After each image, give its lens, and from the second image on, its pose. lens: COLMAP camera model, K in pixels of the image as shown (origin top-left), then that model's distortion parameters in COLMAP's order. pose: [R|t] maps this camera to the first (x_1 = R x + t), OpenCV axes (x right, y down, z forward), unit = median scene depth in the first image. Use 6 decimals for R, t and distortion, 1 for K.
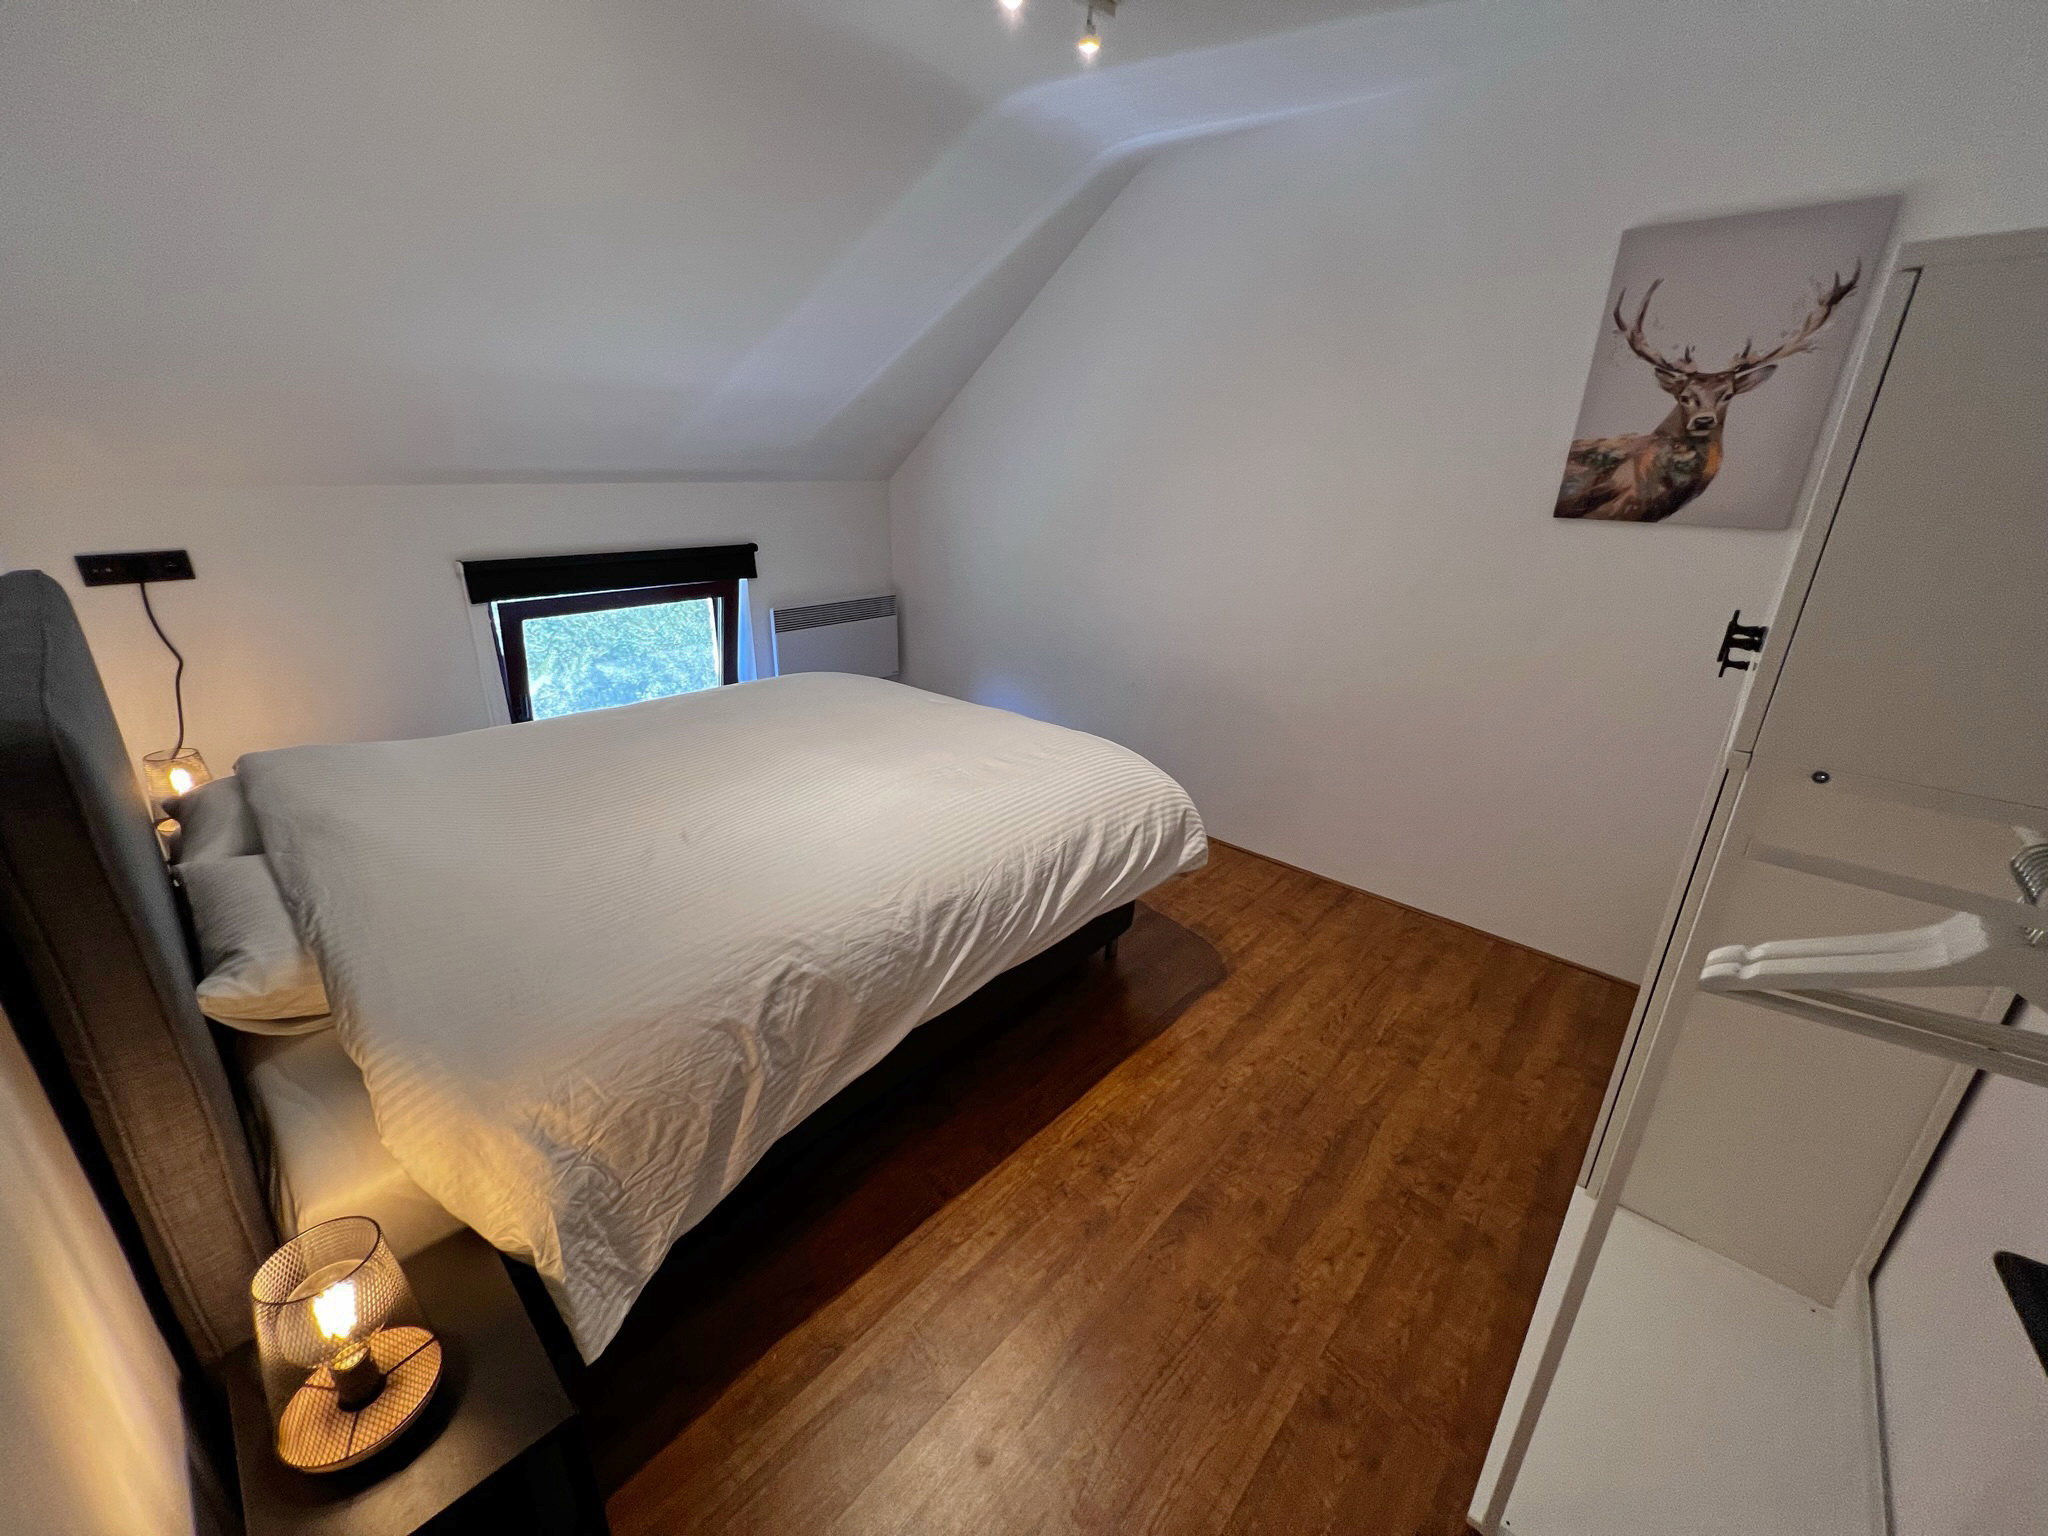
lens RADIAL K [[820.0, 0, 1019.3], [0, 820.0, 760.7], [0, 0, 1]] dist [0.002025, 0.000940]
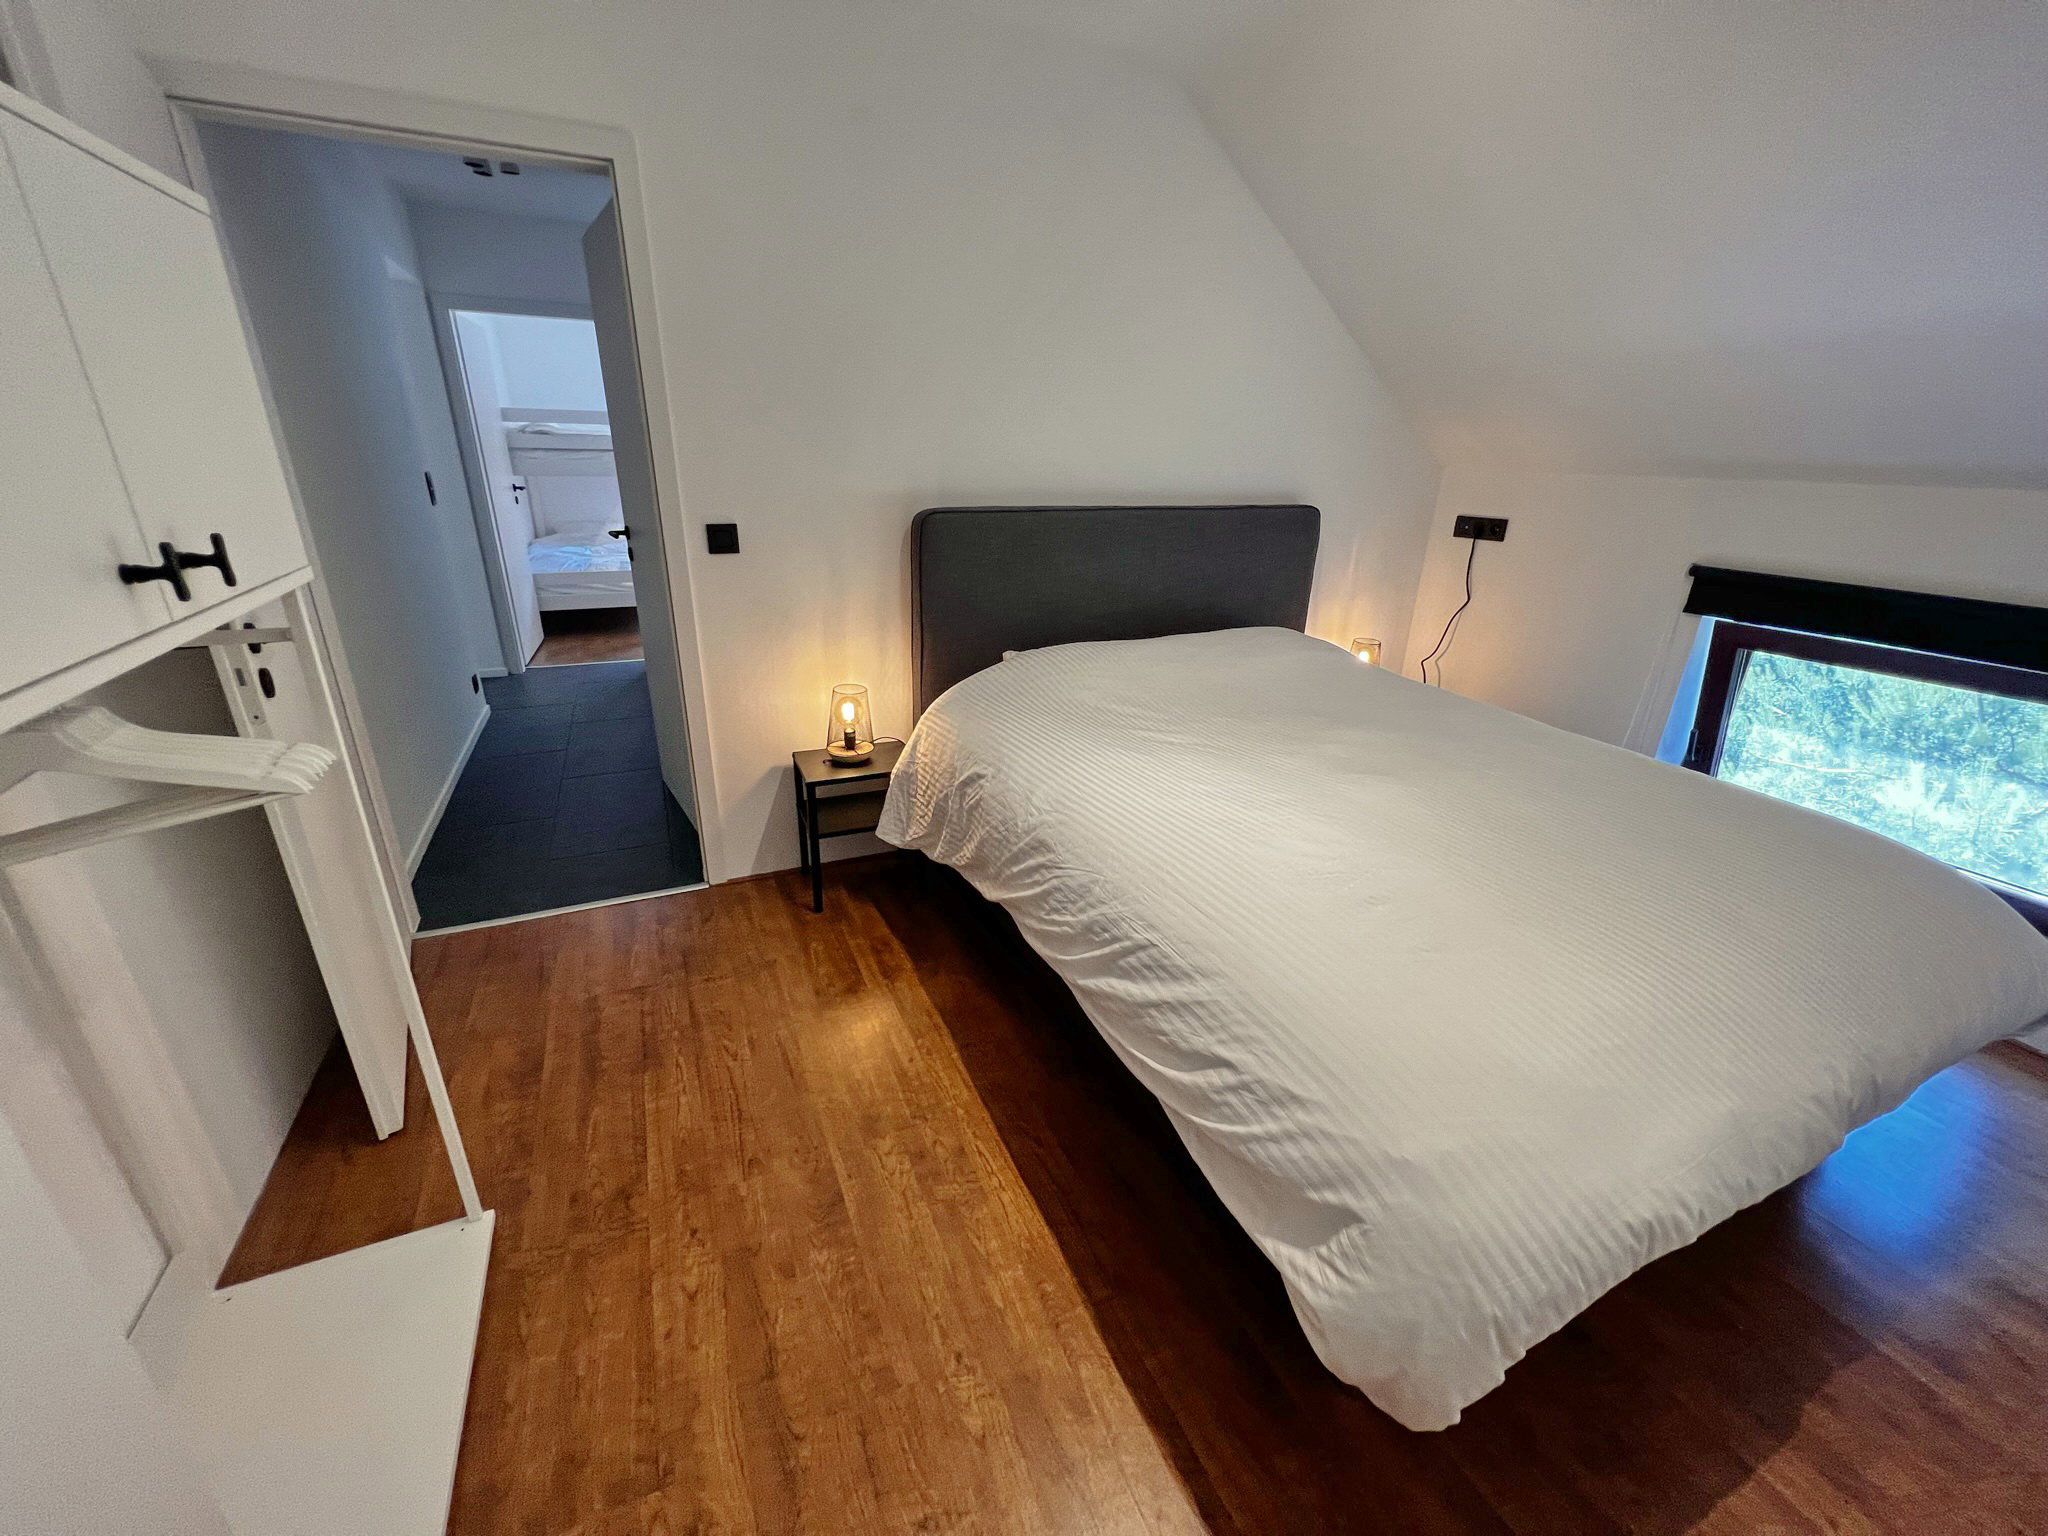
lens RADIAL K [[820.0, 0, 1020.9], [0, 820.0, 768.9], [0, 0, 1]] dist [0.002025, 0.000940]
pose [[-0.392830, 0.312209, -0.864991, 0.746984], [-0.349358, 0.819421, 0.454420, -0.344623], [0.850667, 0.480702, -0.212820, 1.099147]]
